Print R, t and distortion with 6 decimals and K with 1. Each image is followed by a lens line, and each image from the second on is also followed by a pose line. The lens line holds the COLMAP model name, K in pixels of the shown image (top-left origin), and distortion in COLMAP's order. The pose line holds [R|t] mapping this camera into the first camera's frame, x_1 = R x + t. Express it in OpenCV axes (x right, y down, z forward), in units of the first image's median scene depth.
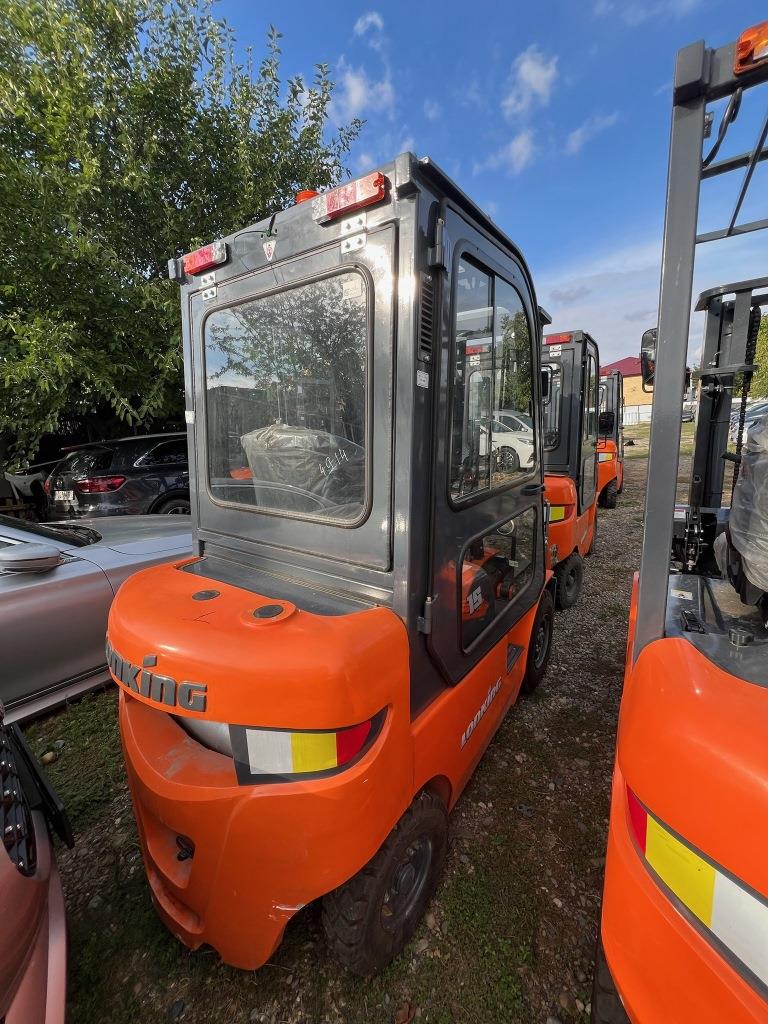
lens RADIAL K [[409.5, 0, 384.8], [0, 409.5, 512.6], [0, 0, 1]] dist [-0.000175, 0.000371]
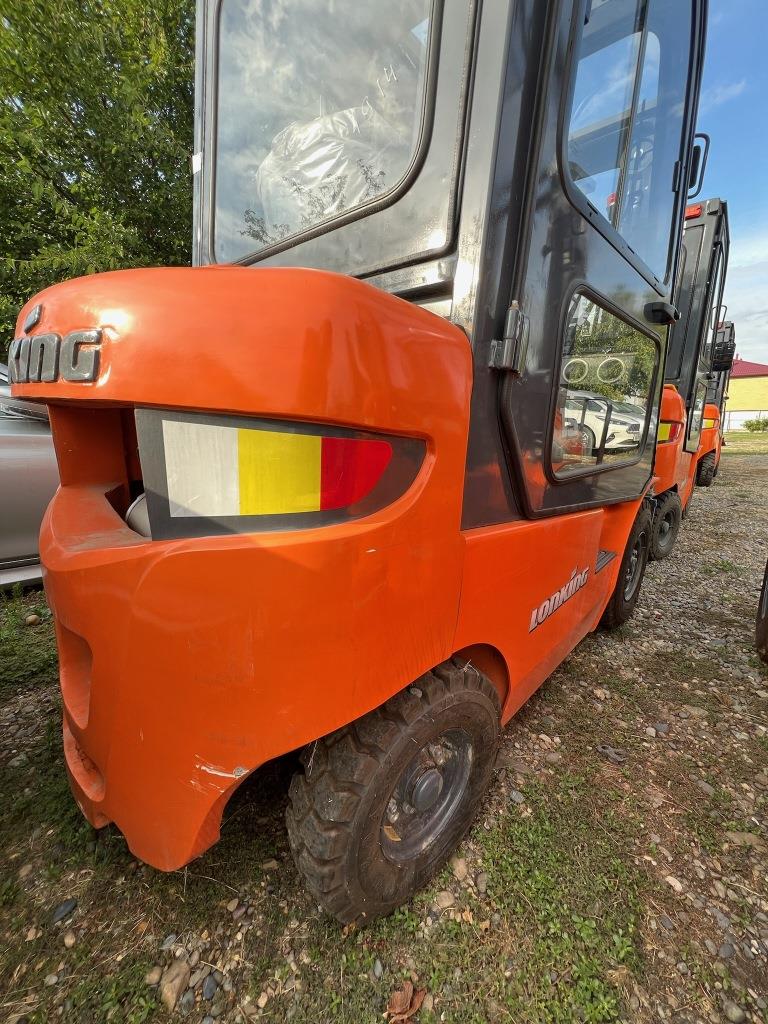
lens RADIAL K [[409.5, 0, 385.3], [0, 409.5, 510.4], [0, 0, 1]] dist [-0.000175, 0.000371]
pose [[0.987888, 0.093427, -0.123891, 0.025269], [-0.091573, 0.995585, 0.020593, 0.465929], [0.125268, -0.008999, 0.992082, 0.379509]]
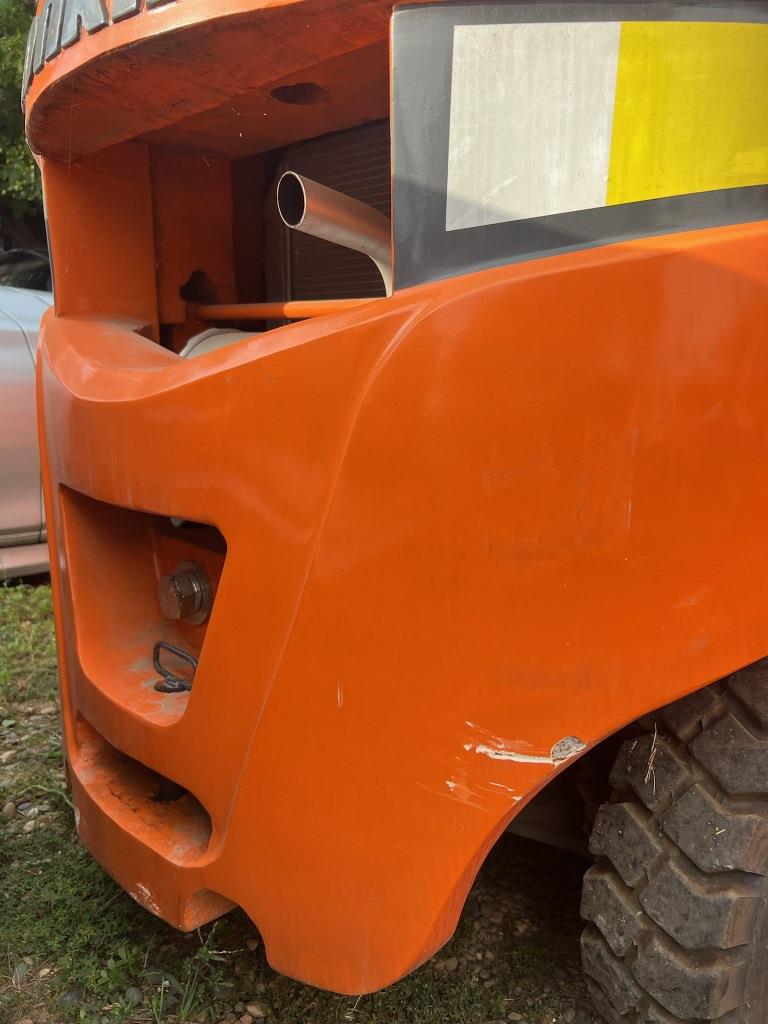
lens RADIAL K [[776.1, 0, 384.0], [0, 776.1, 511.1], [0, 0, 1]] dist [0.013043, -0.022568]
pose [[0.982459, 0.078791, -0.169018, -0.206676], [-0.081993, 0.996560, -0.012041, 0.666380], [0.167488, 0.025688, 0.985539, 0.362552]]
